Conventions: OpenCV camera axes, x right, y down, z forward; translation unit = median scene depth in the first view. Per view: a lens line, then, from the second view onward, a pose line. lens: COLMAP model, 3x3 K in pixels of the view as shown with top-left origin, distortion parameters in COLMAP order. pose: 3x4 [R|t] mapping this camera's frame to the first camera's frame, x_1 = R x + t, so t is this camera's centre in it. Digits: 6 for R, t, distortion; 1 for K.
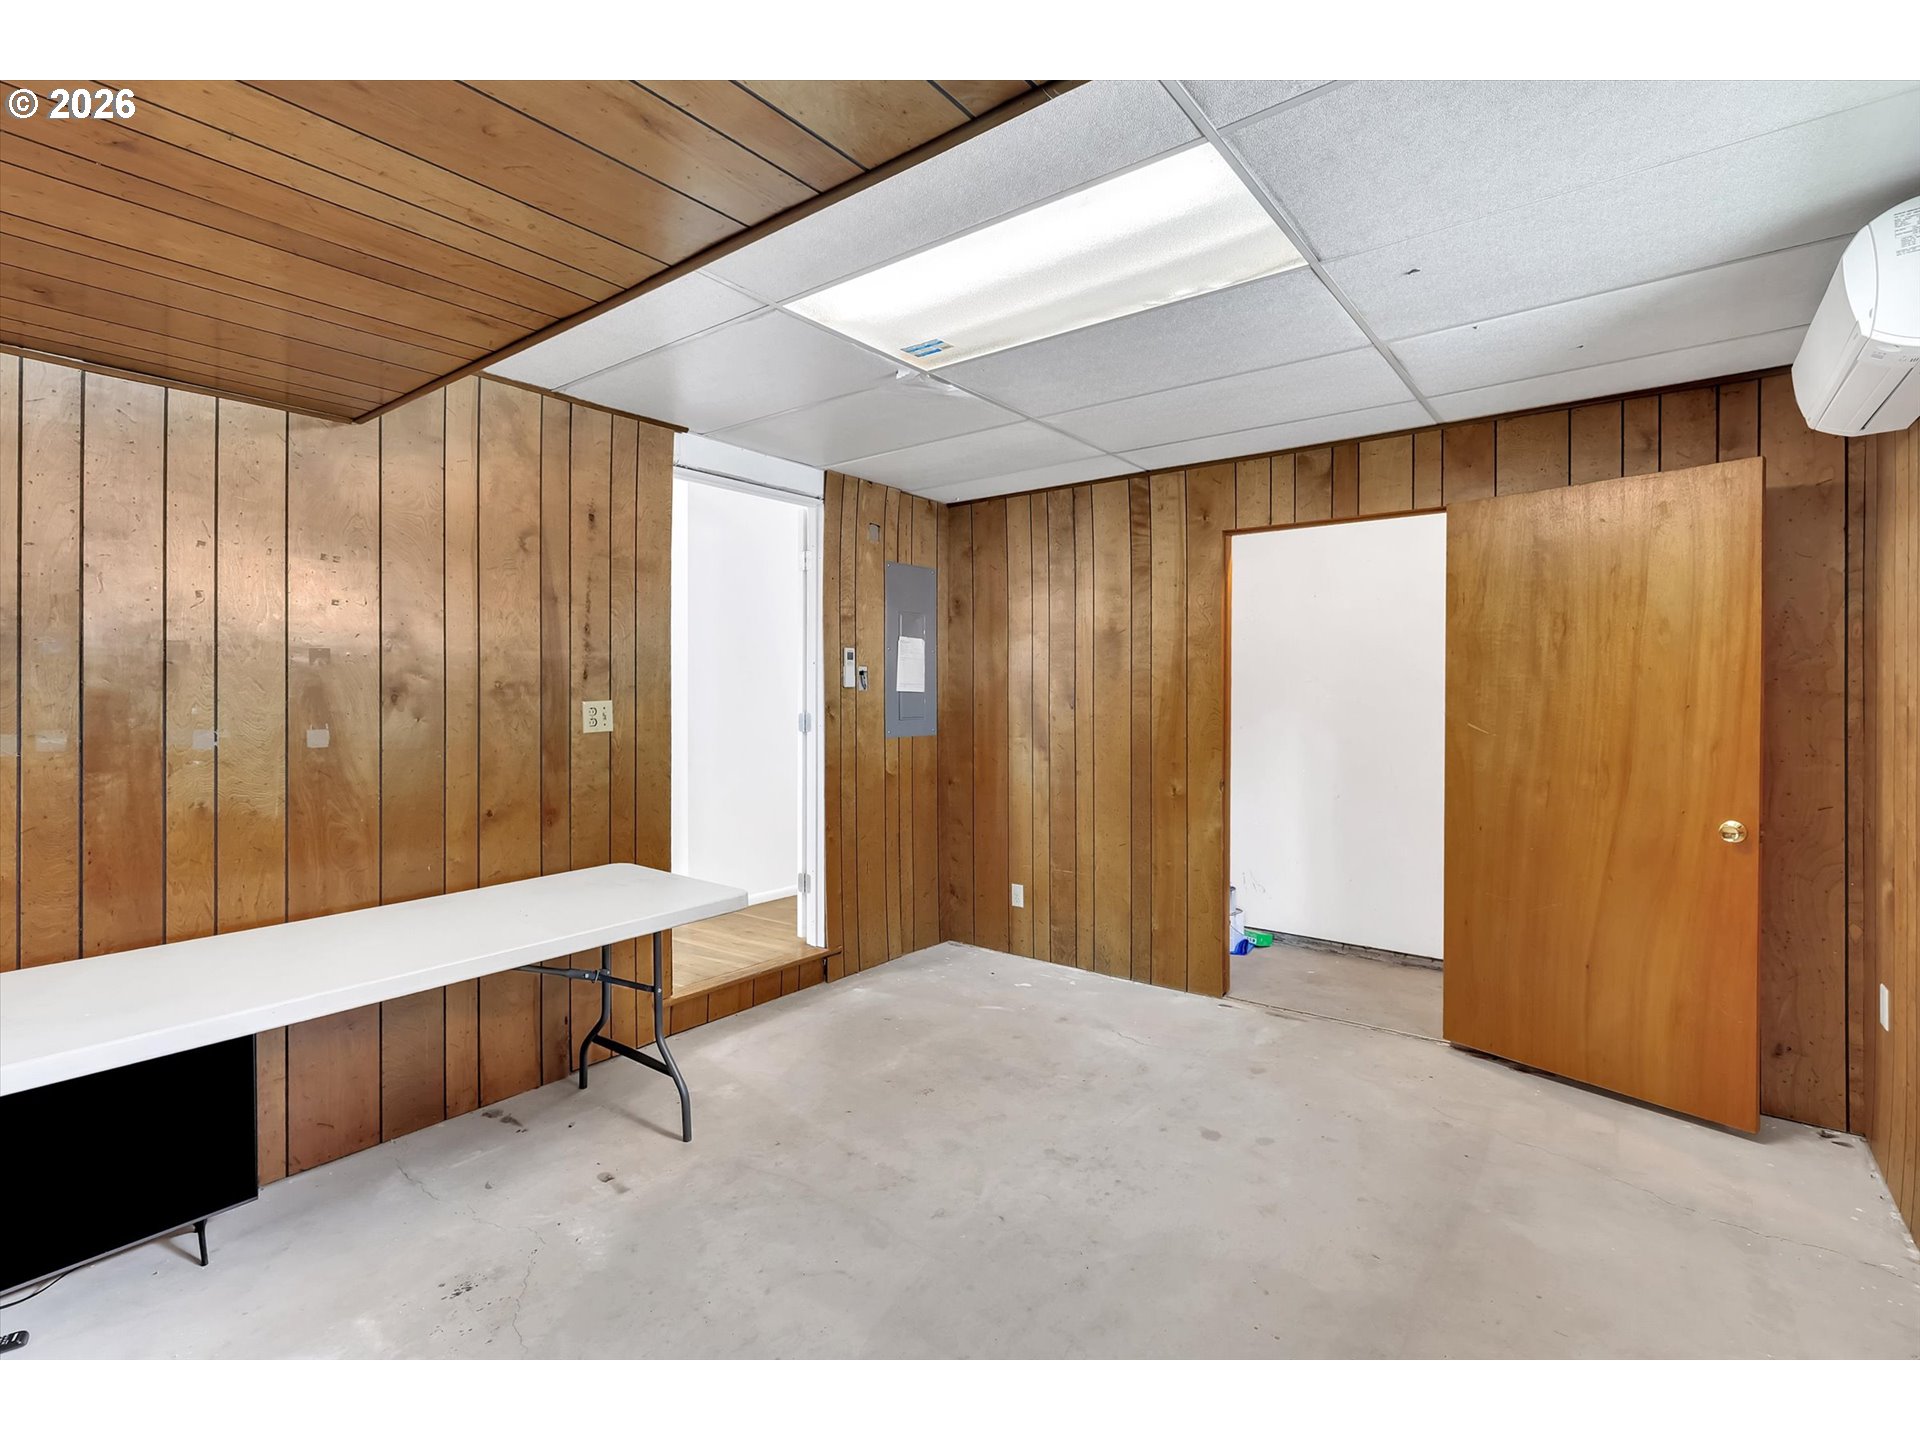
lens RADIAL K [[892.6, 0, 967.2], [0, 892.6, 703.0], [0, 0, 1]] dist [-0.017527, 0.004698]
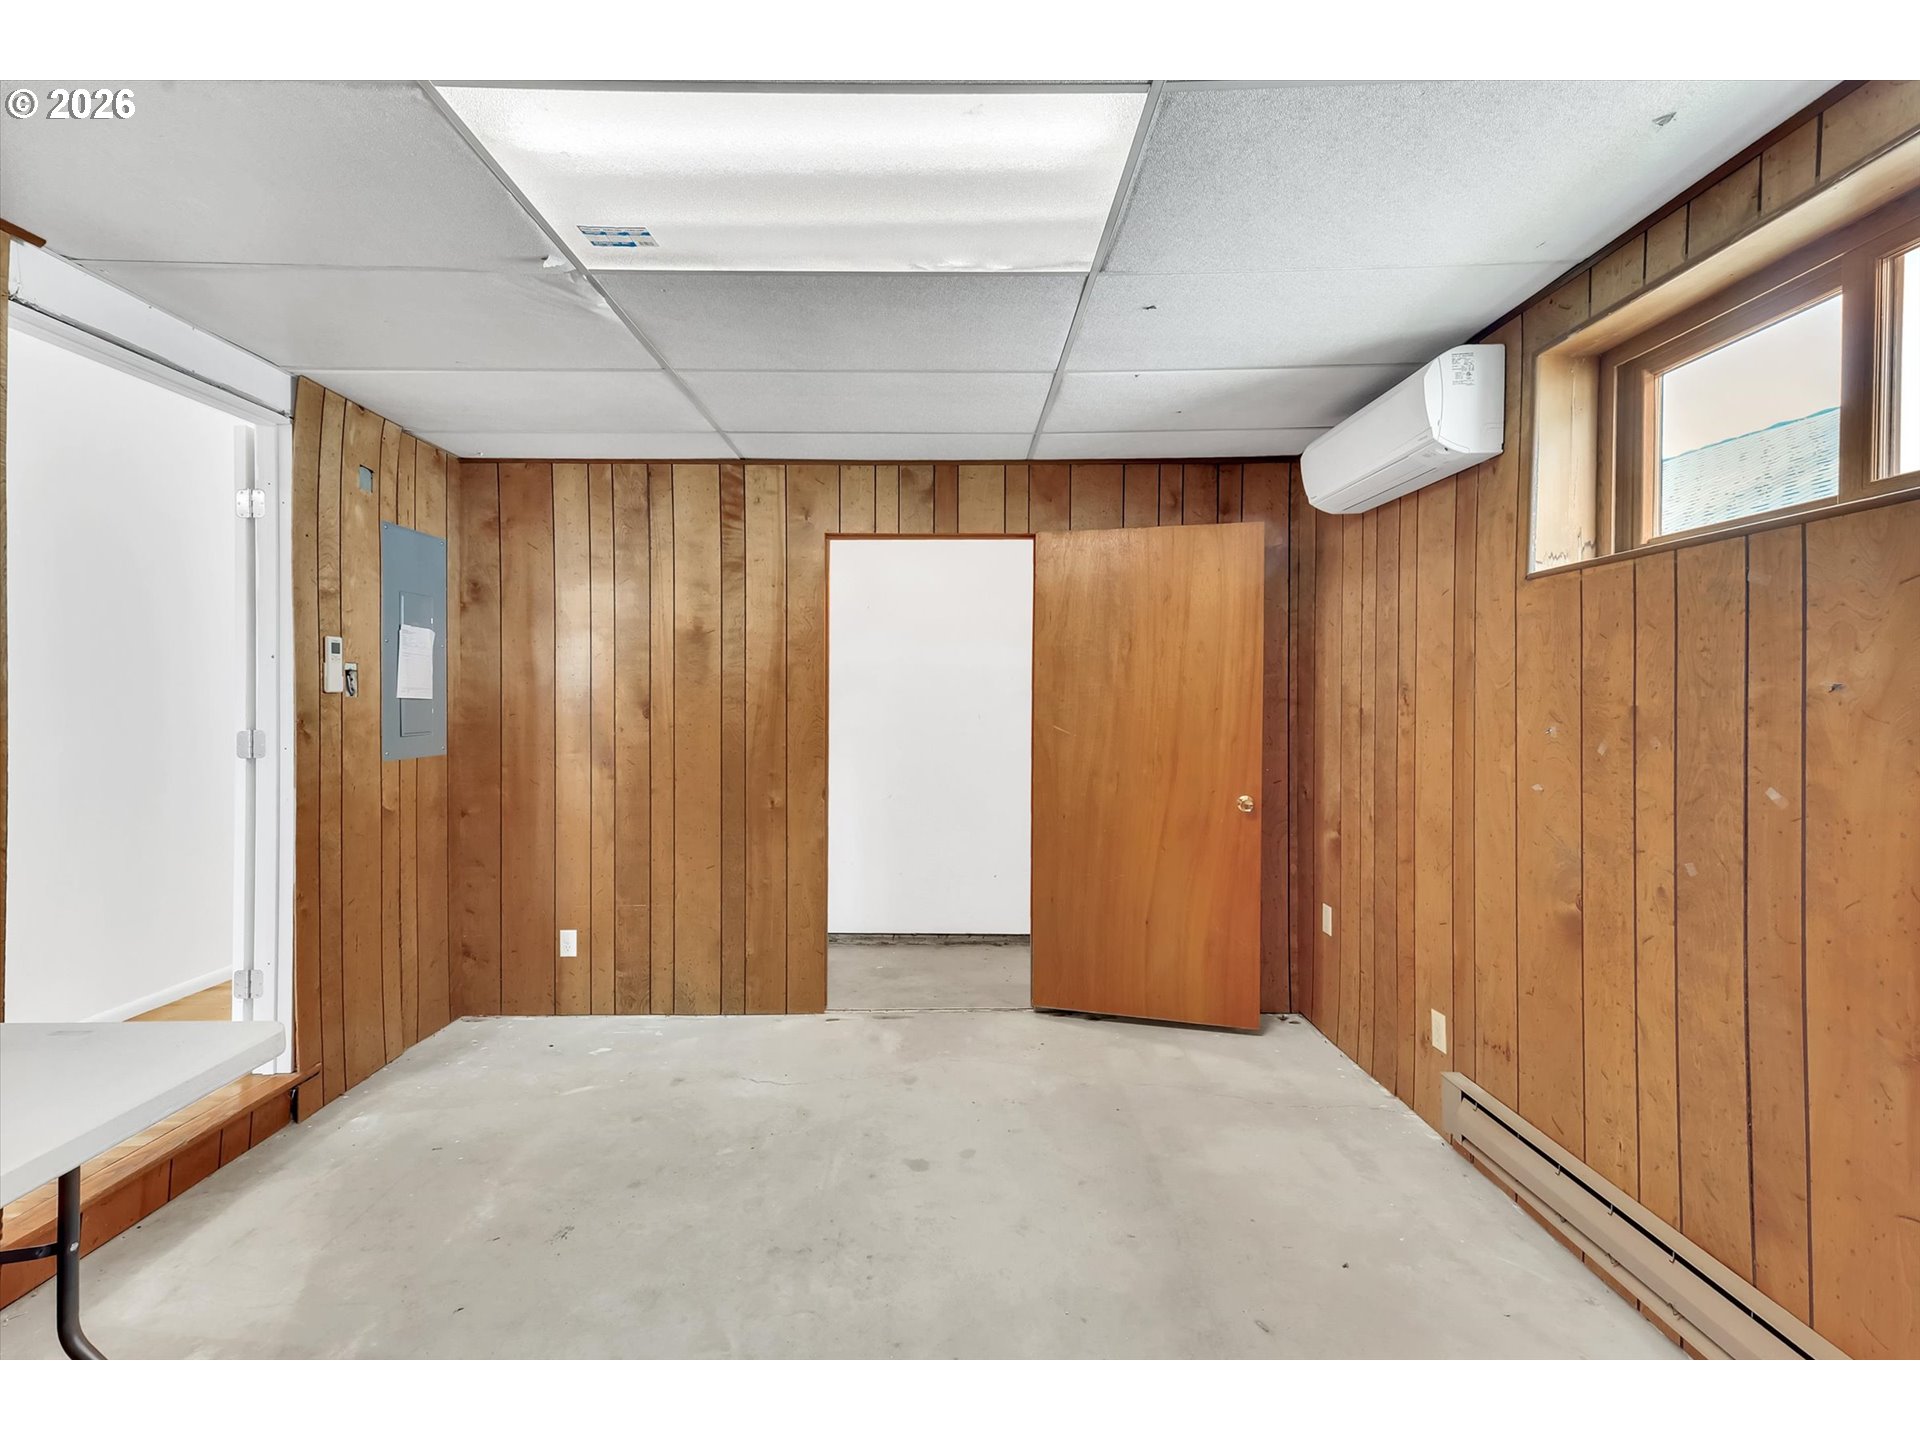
lens RADIAL K [[848.8, 0, 962.8], [0, 848.8, 707.2], [0, 0, 1]] dist [0.008179, 0.000281]
pose [[0.787309, -0.007130, 0.616518, -0.177586], [0.008906, 0.999960, 0.000191, -0.001724], [-0.616495, 0.005340, 0.787341, 0.184710]]
